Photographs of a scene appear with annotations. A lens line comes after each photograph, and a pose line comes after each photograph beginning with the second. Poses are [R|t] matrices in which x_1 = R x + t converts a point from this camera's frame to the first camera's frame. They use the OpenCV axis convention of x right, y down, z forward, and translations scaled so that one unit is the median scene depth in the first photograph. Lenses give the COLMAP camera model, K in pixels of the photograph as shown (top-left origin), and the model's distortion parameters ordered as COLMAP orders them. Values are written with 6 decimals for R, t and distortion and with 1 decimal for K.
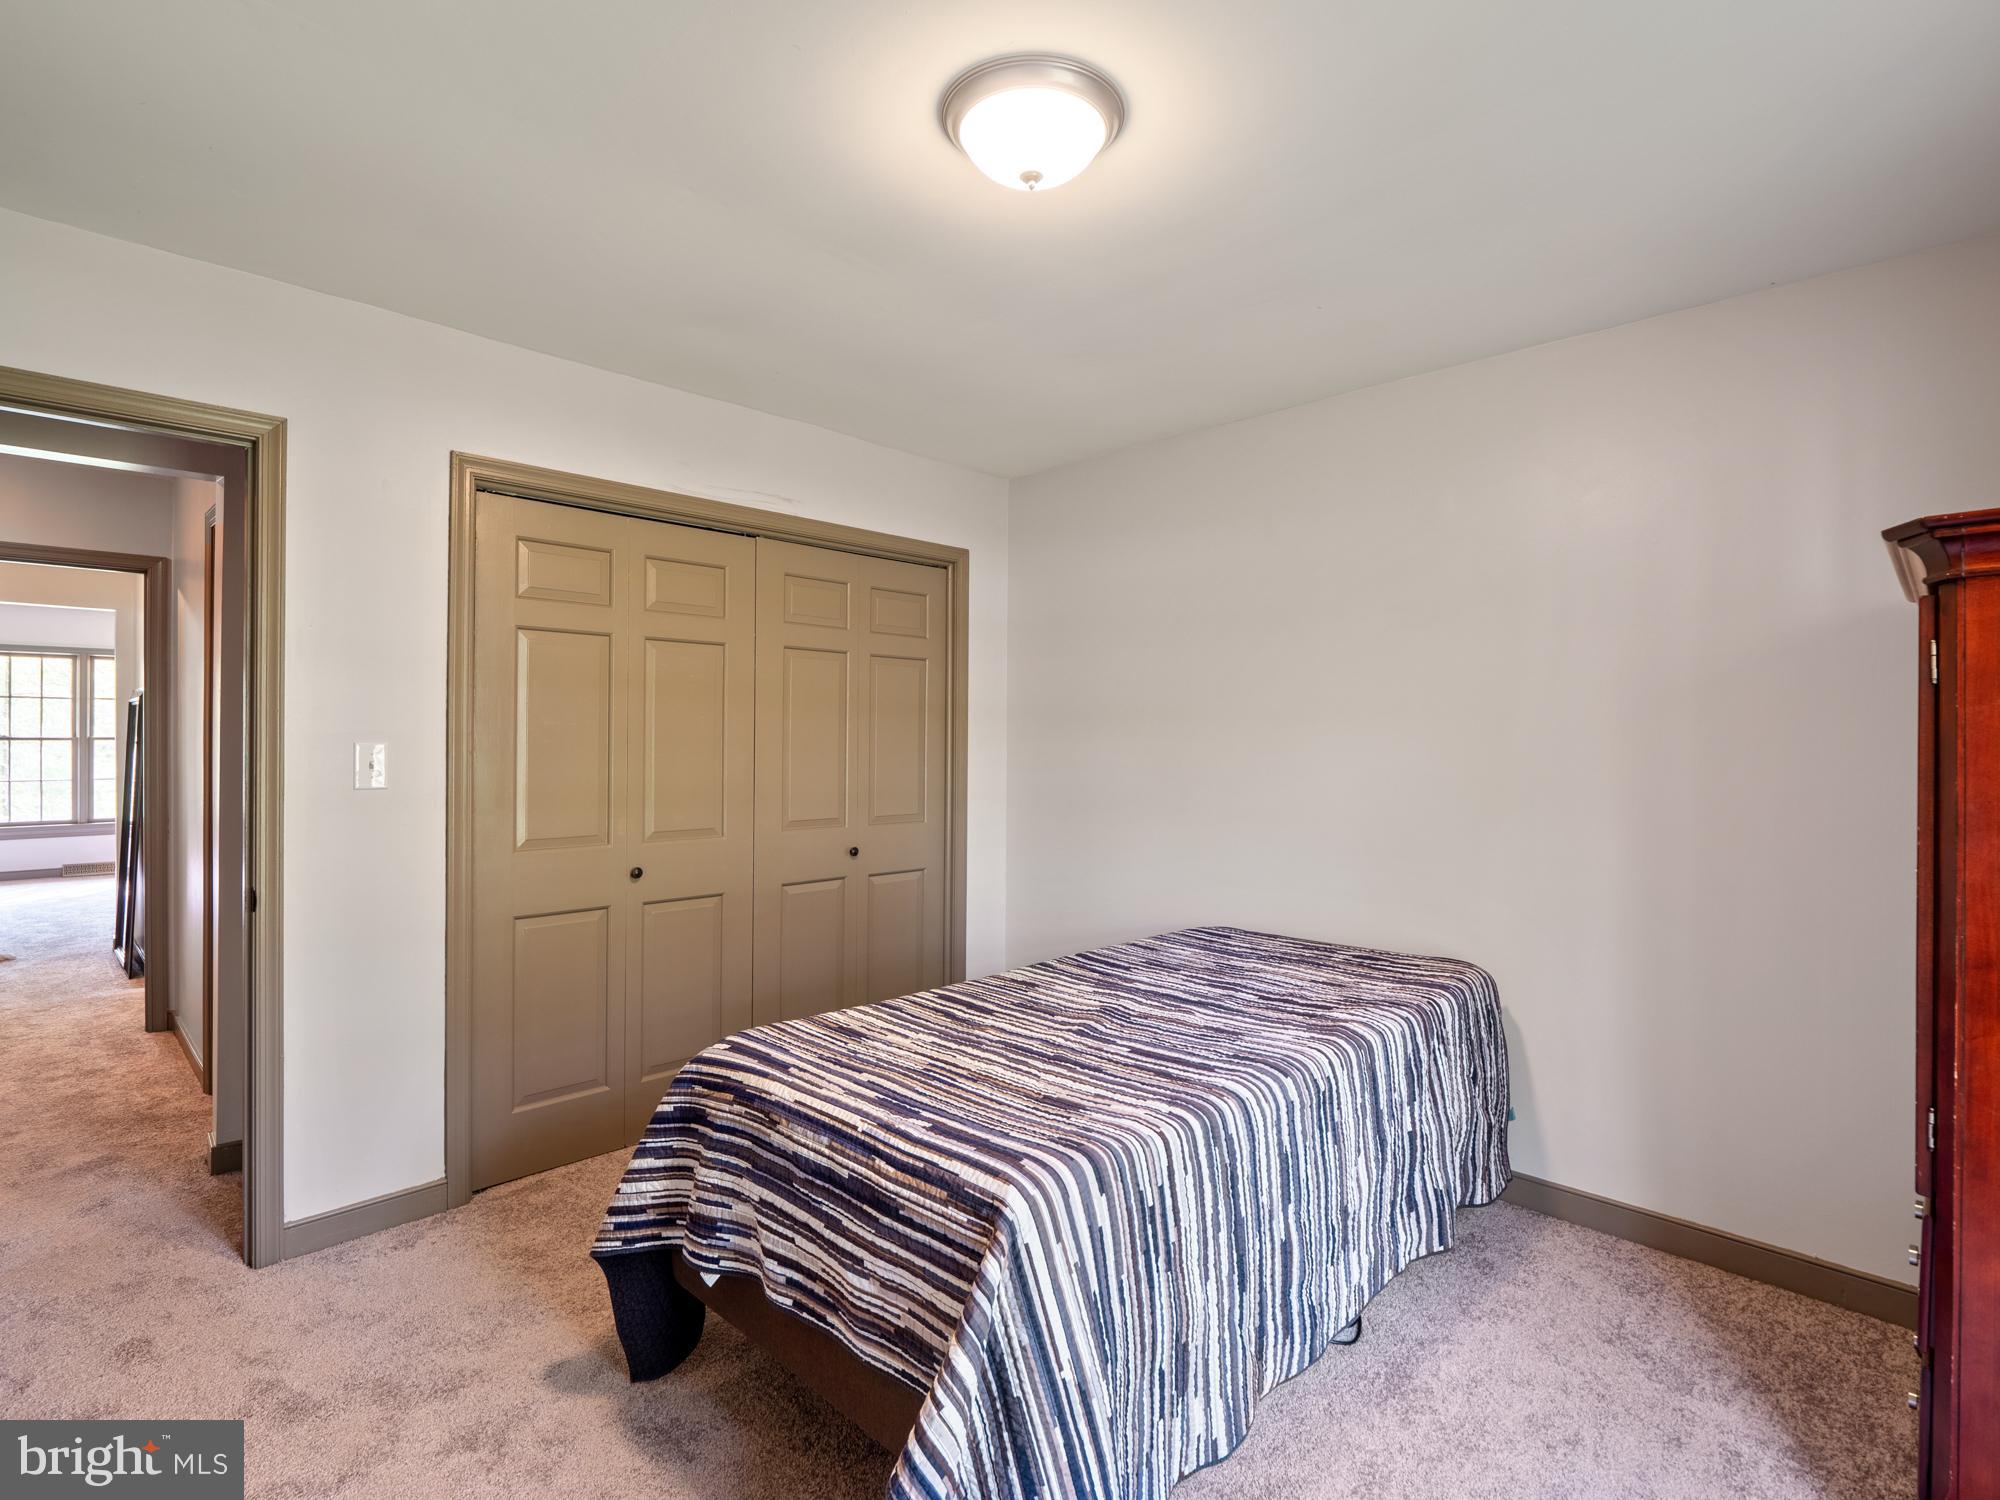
lens RADIAL K [[1004.9, 0, 998.0], [0, 1004.9, 742.9], [0, 0, 1]] dist [-0.015566, 0.000645]
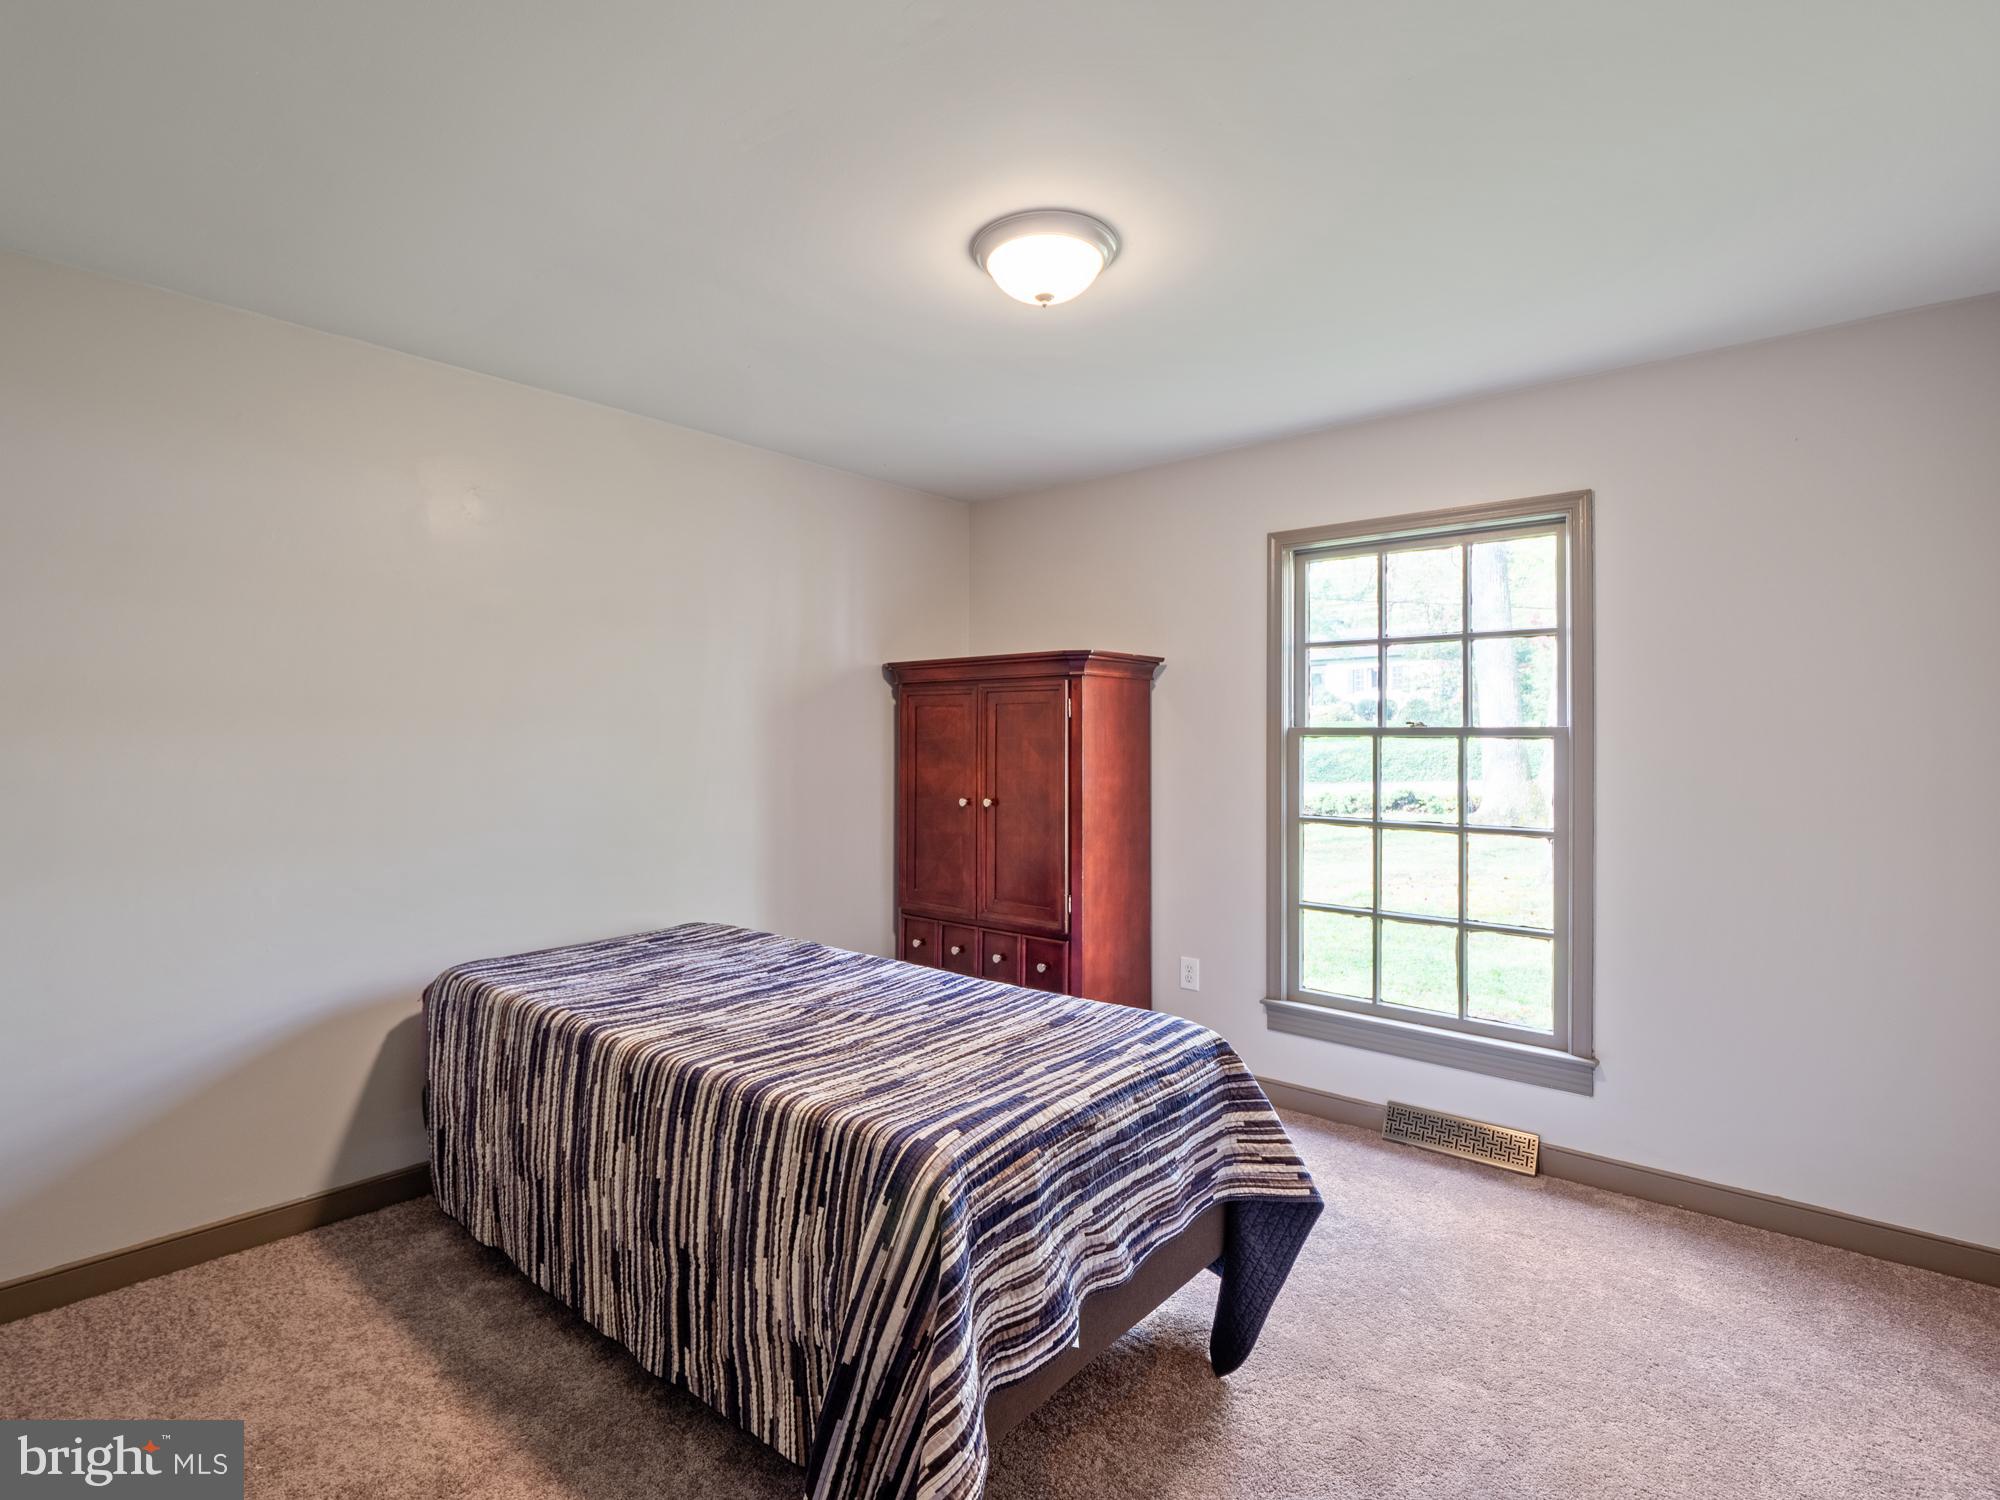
lens RADIAL K [[1004.9, 0, 998.0], [0, 1004.9, 742.9], [0, 0, 1]] dist [-0.015566, 0.000645]
pose [[-0.081119, -0.014391, 0.996601, -1.149309], [0.004944, 0.999878, 0.014841, -0.020258], [-0.996692, 0.006131, -0.081038, 1.112240]]
